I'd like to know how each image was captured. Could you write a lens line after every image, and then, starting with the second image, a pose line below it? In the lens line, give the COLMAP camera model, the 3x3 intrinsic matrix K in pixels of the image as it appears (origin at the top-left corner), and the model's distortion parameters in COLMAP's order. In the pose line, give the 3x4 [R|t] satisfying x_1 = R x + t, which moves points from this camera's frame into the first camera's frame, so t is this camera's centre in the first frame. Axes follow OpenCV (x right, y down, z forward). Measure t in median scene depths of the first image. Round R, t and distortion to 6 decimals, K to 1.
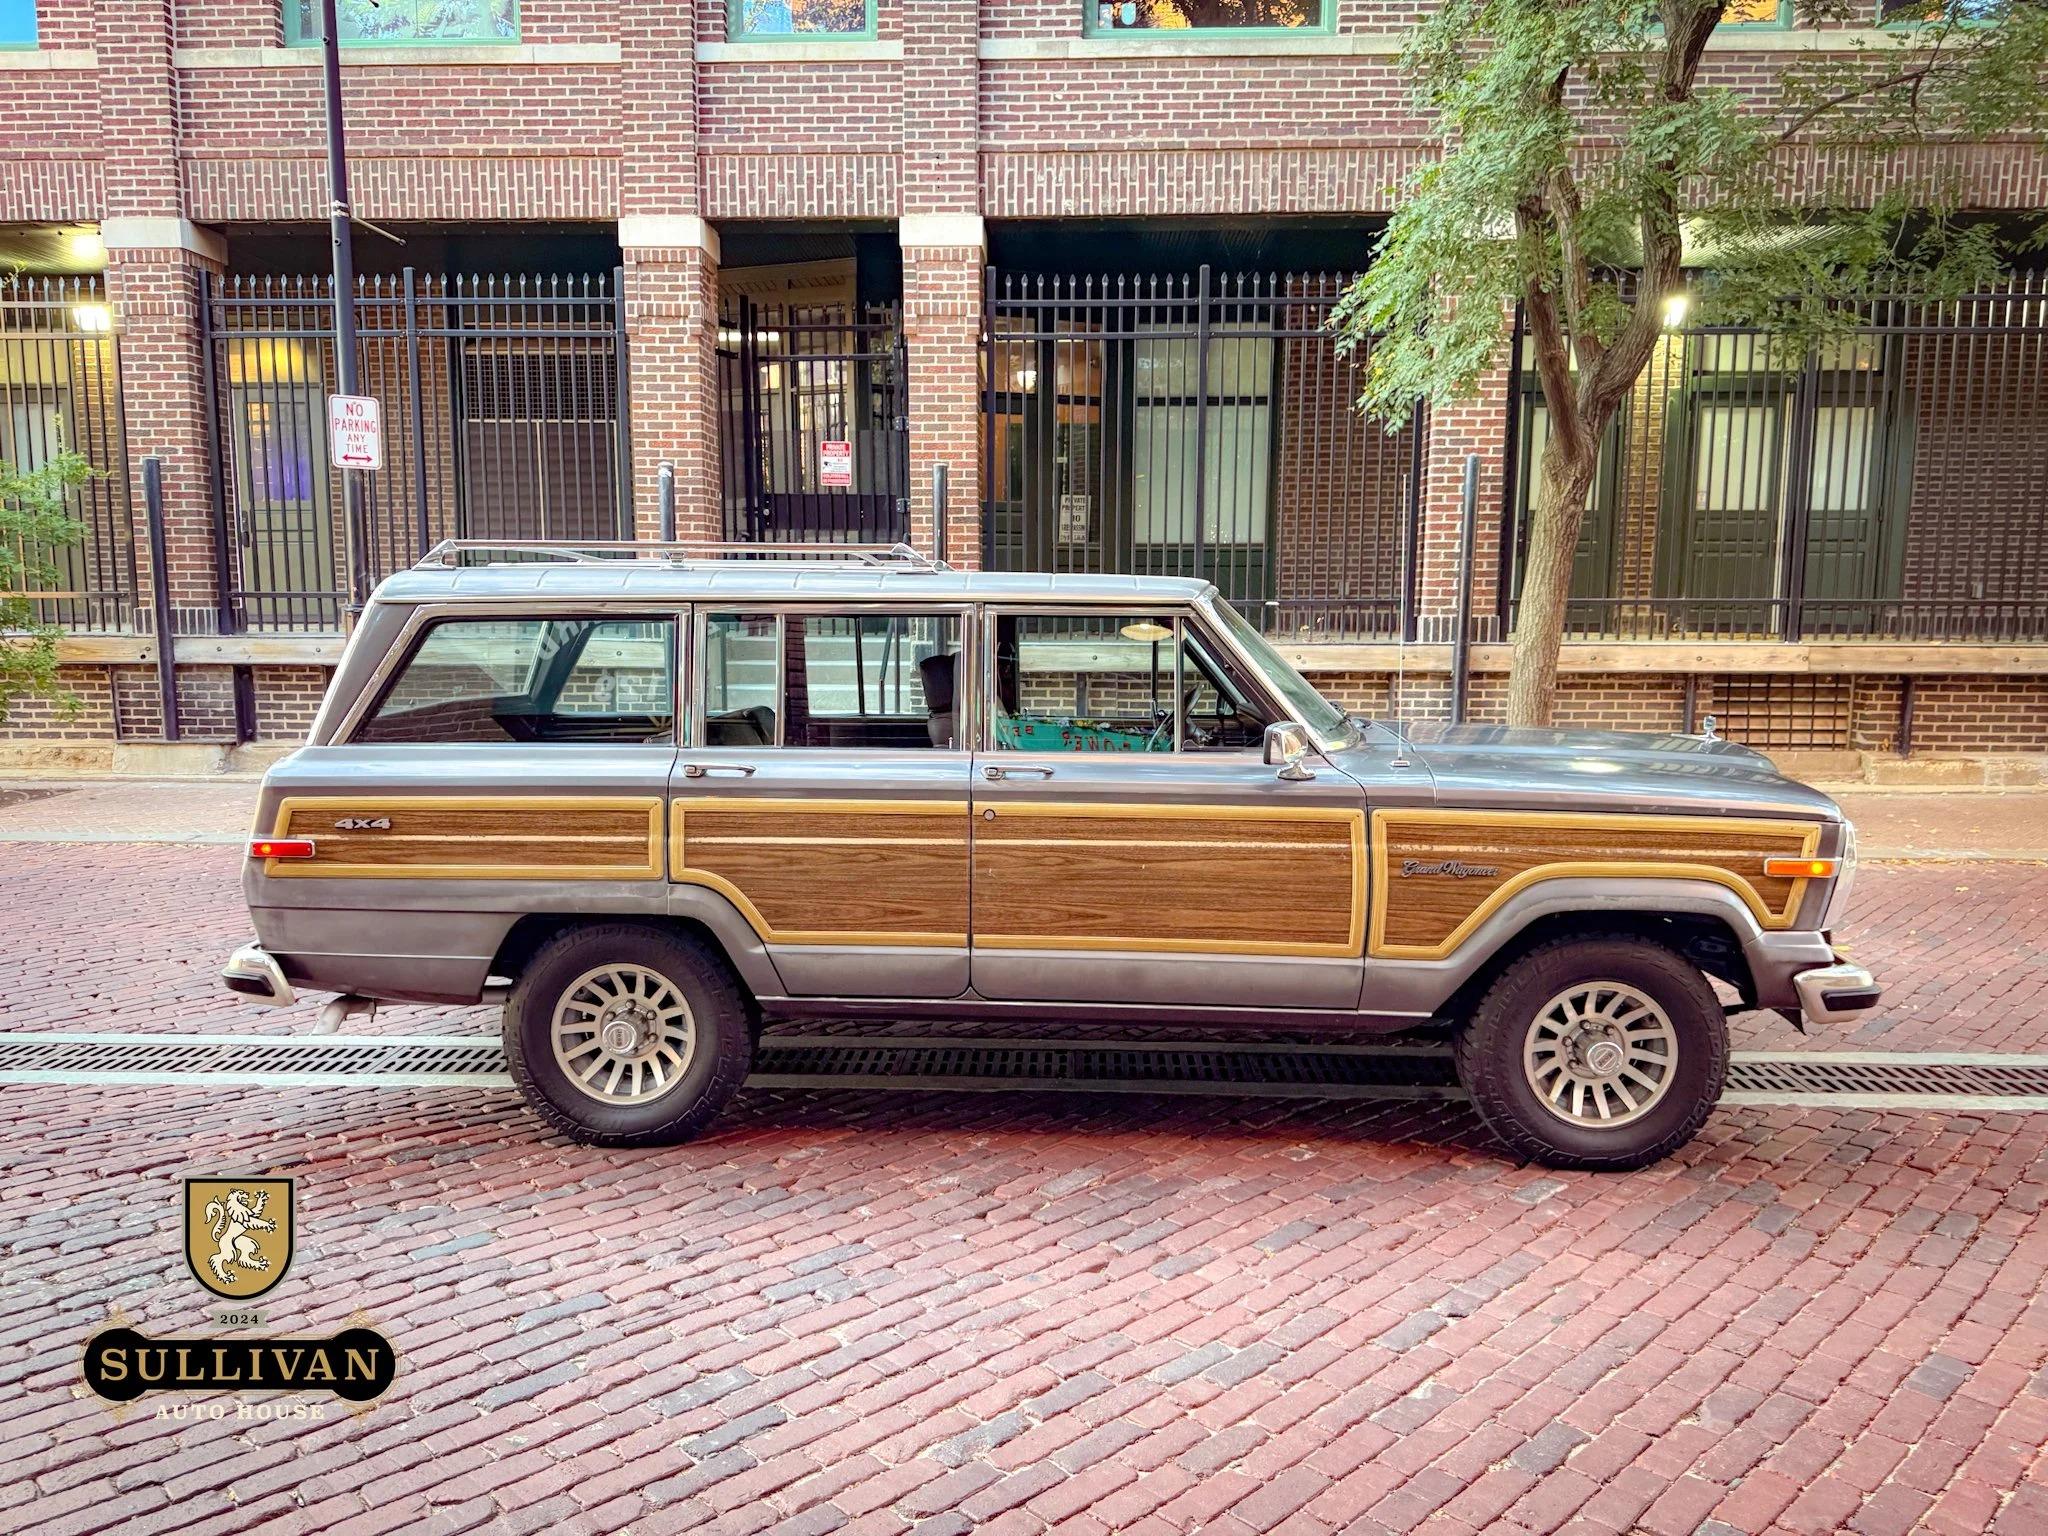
lens RADIAL K [[1406.3, 0, 1001.8], [0, 1406.3, 787.8], [0, 0, 1]] dist [0.030044, -0.037813]
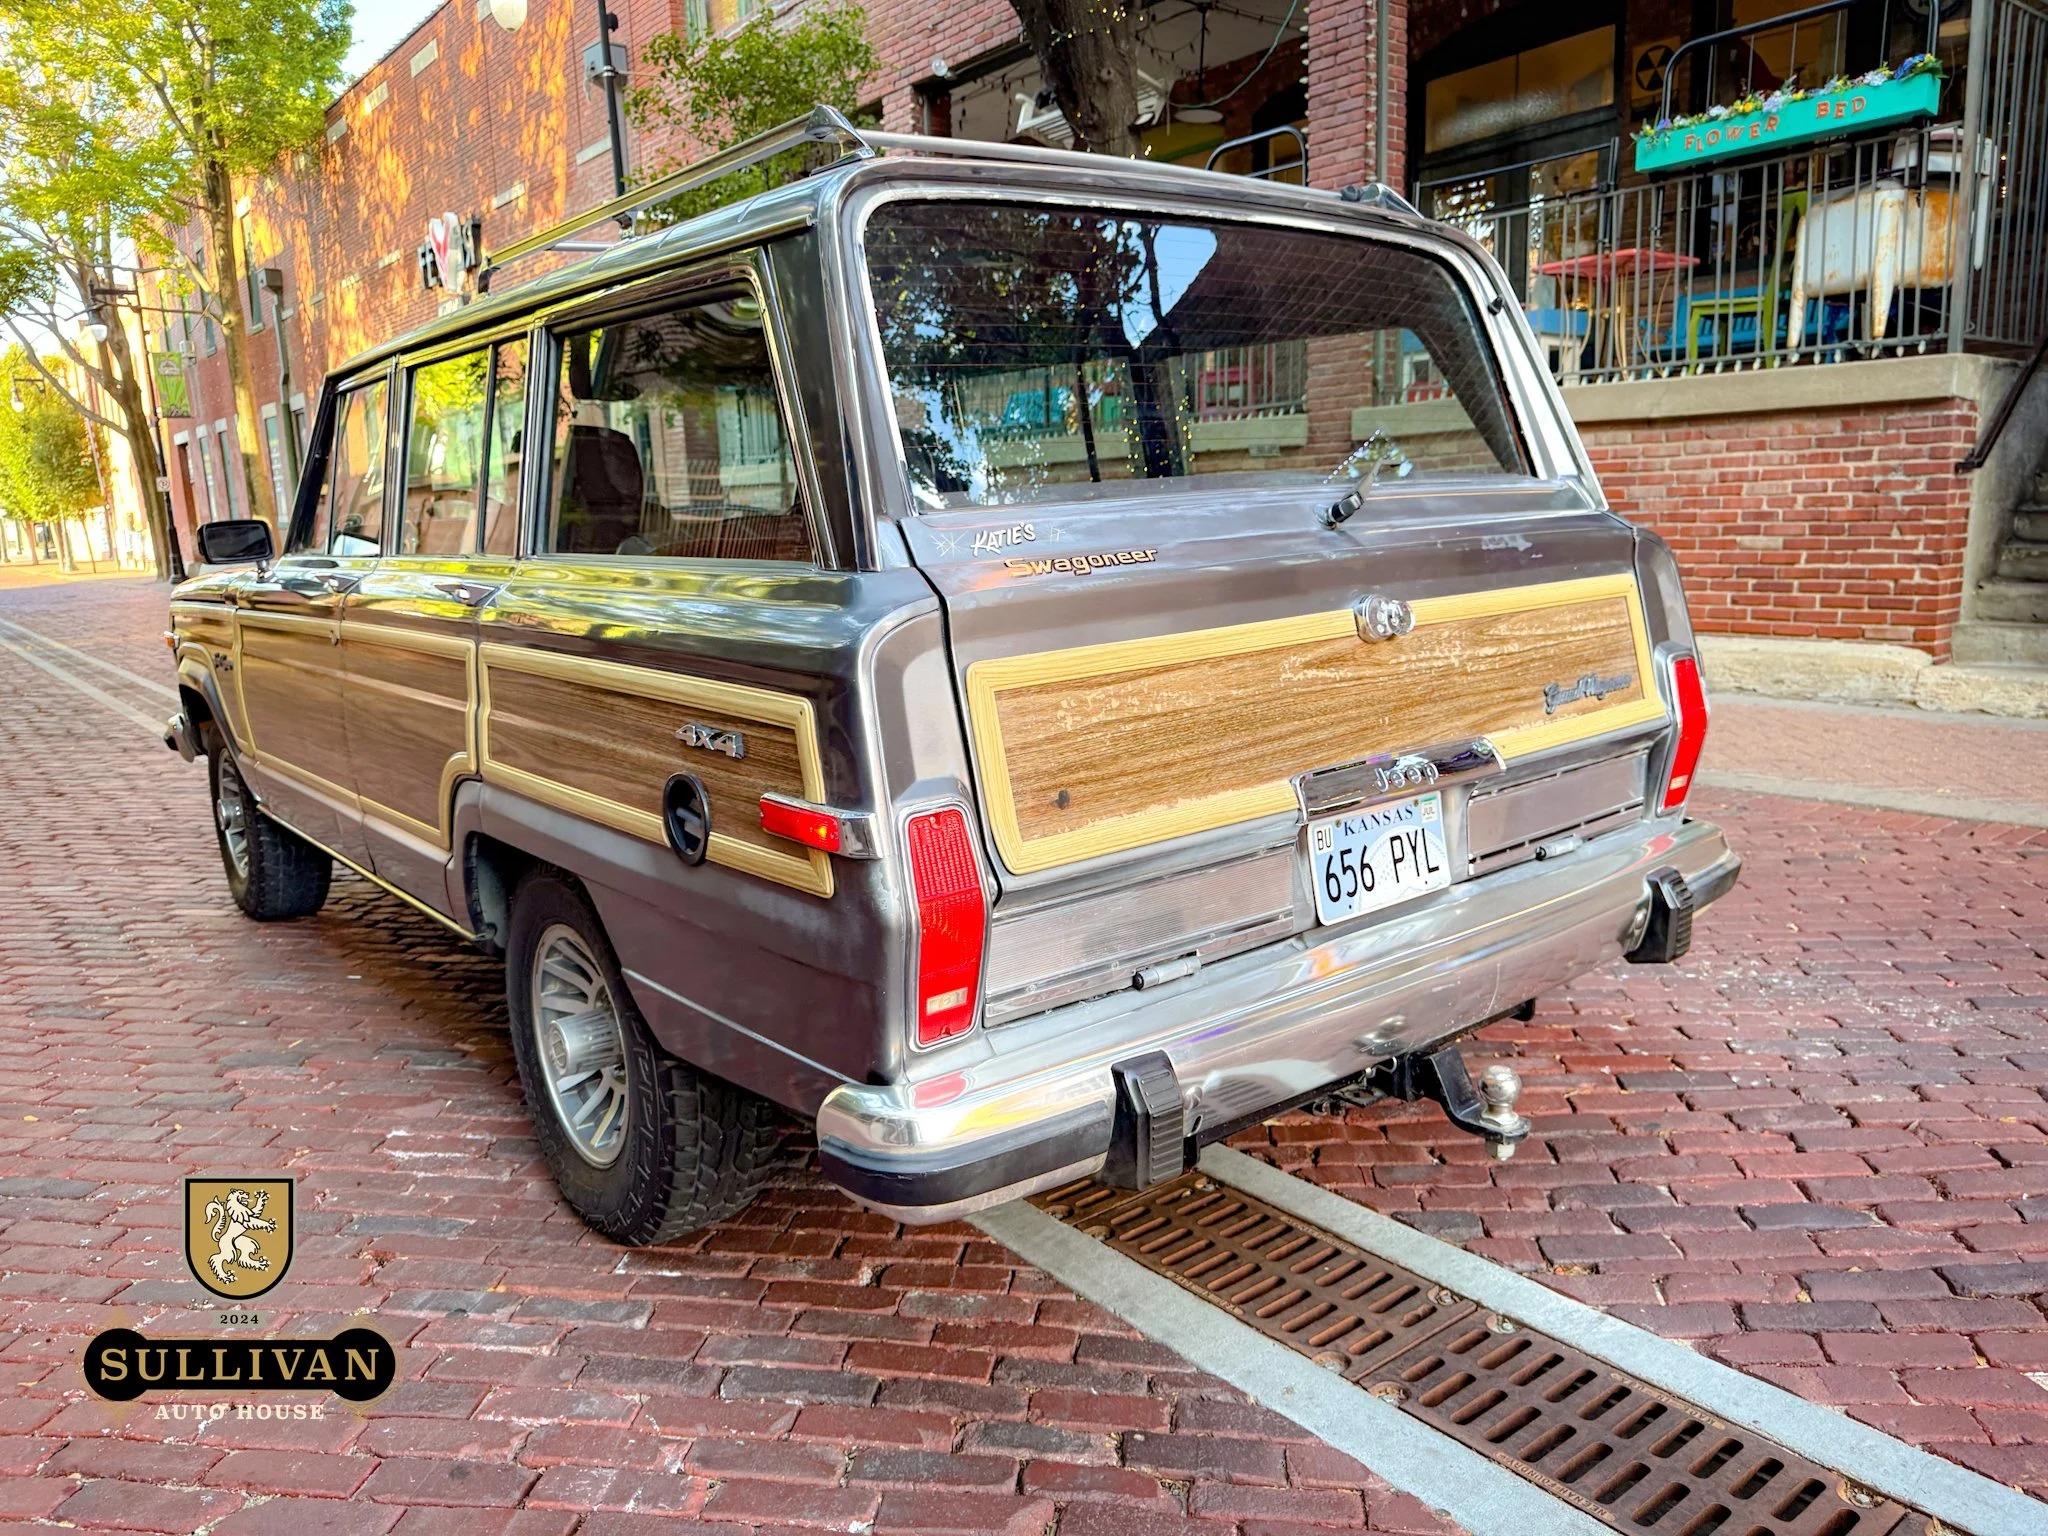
lens RADIAL K [[1501.4, 0, 1051.7], [0, 1501.4, 803.3], [0, 0, 1]] dist [0.044762, -0.046306]
pose [[-0.654968, -0.127745, 0.744781, -0.327230], [0.128423, 0.952452, 0.276302, -0.047067], [-0.744664, 0.276616, -0.607420, 0.630415]]
